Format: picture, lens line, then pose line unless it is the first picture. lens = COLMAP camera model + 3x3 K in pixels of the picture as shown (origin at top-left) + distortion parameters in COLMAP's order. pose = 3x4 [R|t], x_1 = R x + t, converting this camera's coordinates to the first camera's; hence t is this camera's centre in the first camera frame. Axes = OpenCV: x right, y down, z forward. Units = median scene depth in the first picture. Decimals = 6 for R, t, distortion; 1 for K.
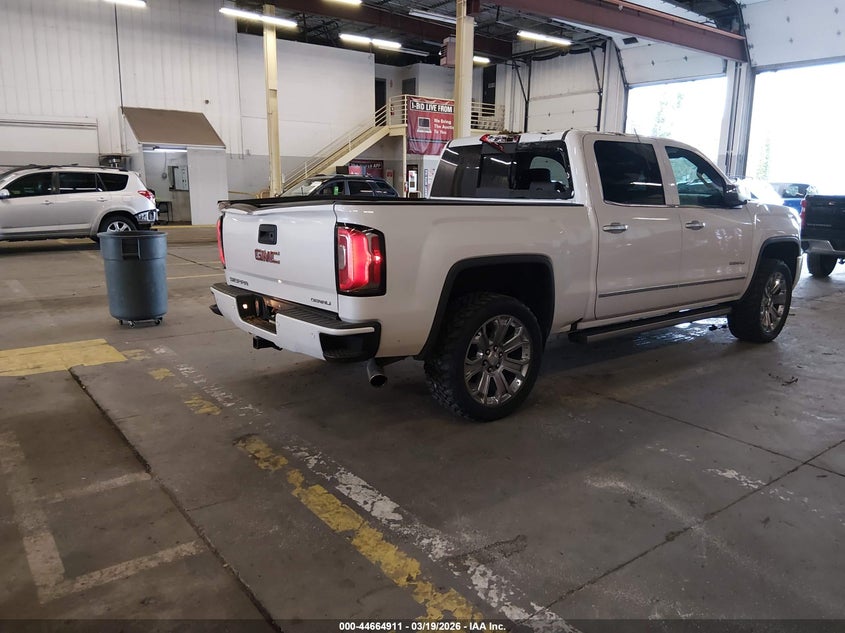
lens RADIAL K [[645.4, 0, 429.7], [0, 645.4, 321.8], [0, 0, 1]] dist [0.027999, -0.043964]
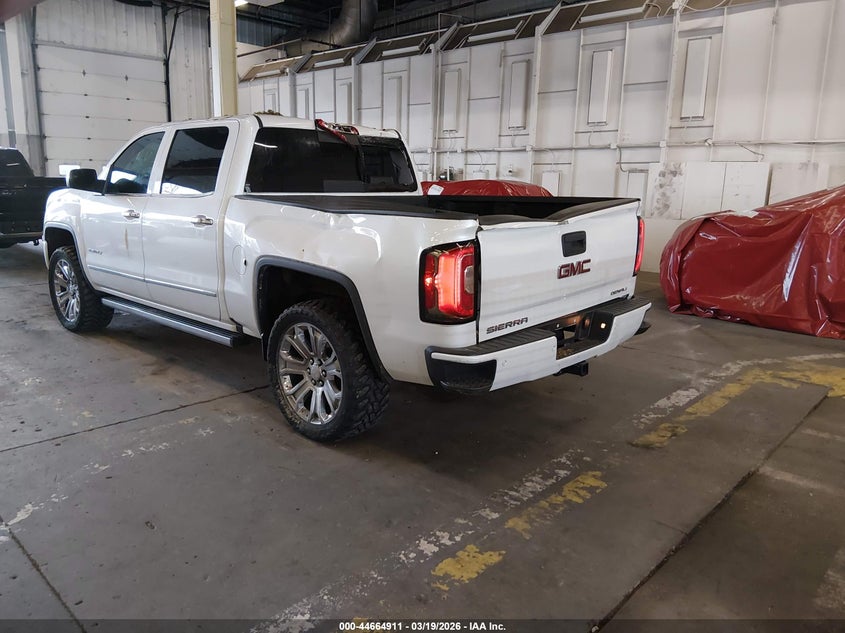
lens RADIAL K [[645.4, 0, 425.3], [0, 645.4, 313.2], [0, 0, 1]] dist [0.027999, -0.043964]
pose [[-0.172104, -0.213547, 0.961654, -1.200492], [0.178441, 0.953312, 0.243630, -0.329375], [-0.968782, 0.213528, -0.125963, 1.487016]]
